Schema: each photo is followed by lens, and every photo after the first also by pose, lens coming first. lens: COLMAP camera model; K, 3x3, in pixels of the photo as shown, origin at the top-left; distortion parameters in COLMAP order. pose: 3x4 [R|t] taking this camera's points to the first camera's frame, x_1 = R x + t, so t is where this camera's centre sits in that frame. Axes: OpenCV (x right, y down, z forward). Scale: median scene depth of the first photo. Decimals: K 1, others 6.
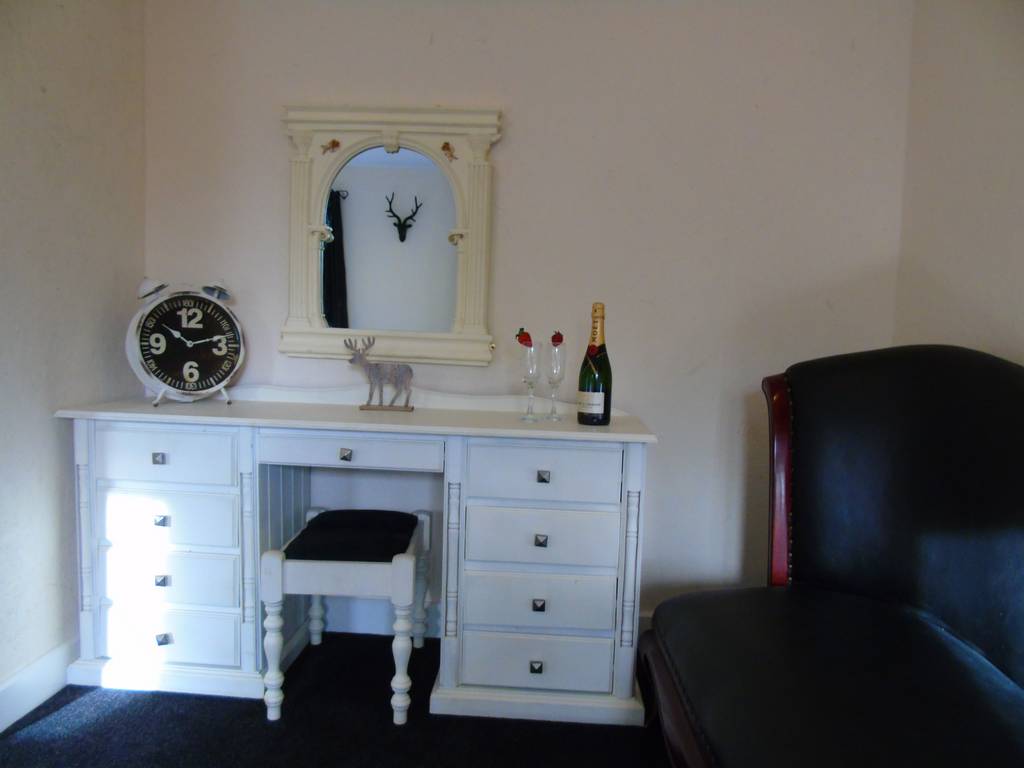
lens RADIAL K [[743.1, 0, 512.0], [0, 743.1, 384.0], [0, 0, 1]] dist [-0.001799, 0.004908]
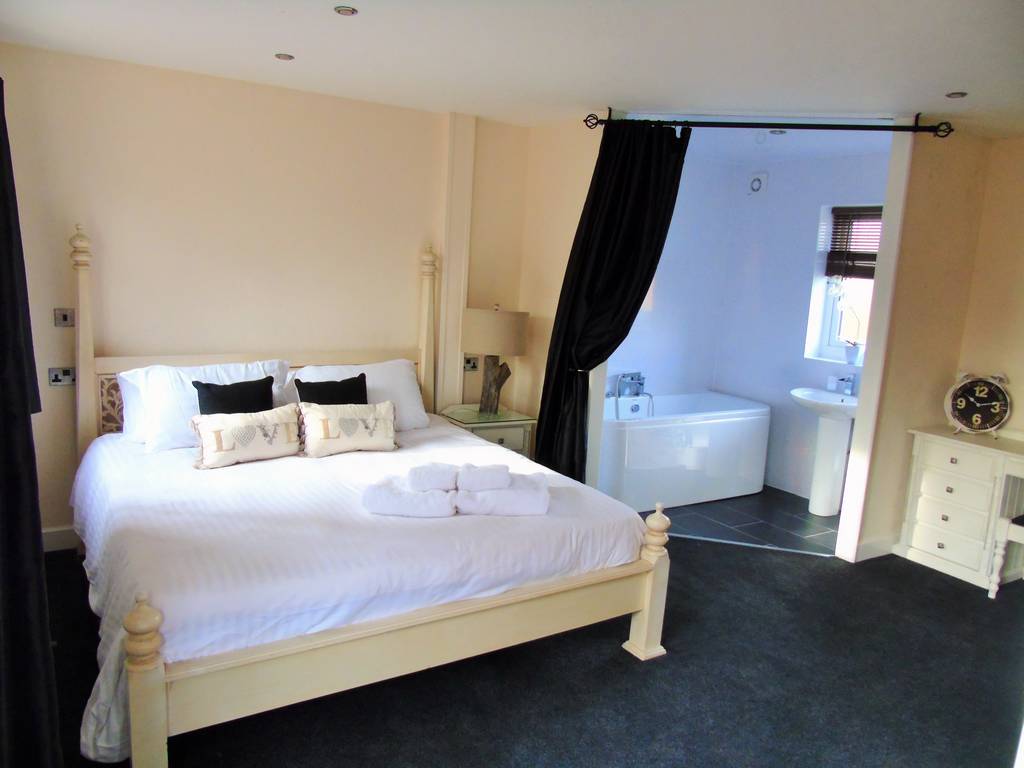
lens RADIAL K [[743.1, 0, 512.0], [0, 743.1, 384.0], [0, 0, 1]] dist [-0.001799, 0.004908]
pose [[0.566878, 0.136987, -0.812333, 0.446919], [-0.105879, 0.990014, 0.093064, -0.160977], [0.816970, 0.033253, 0.575721, -1.120115]]
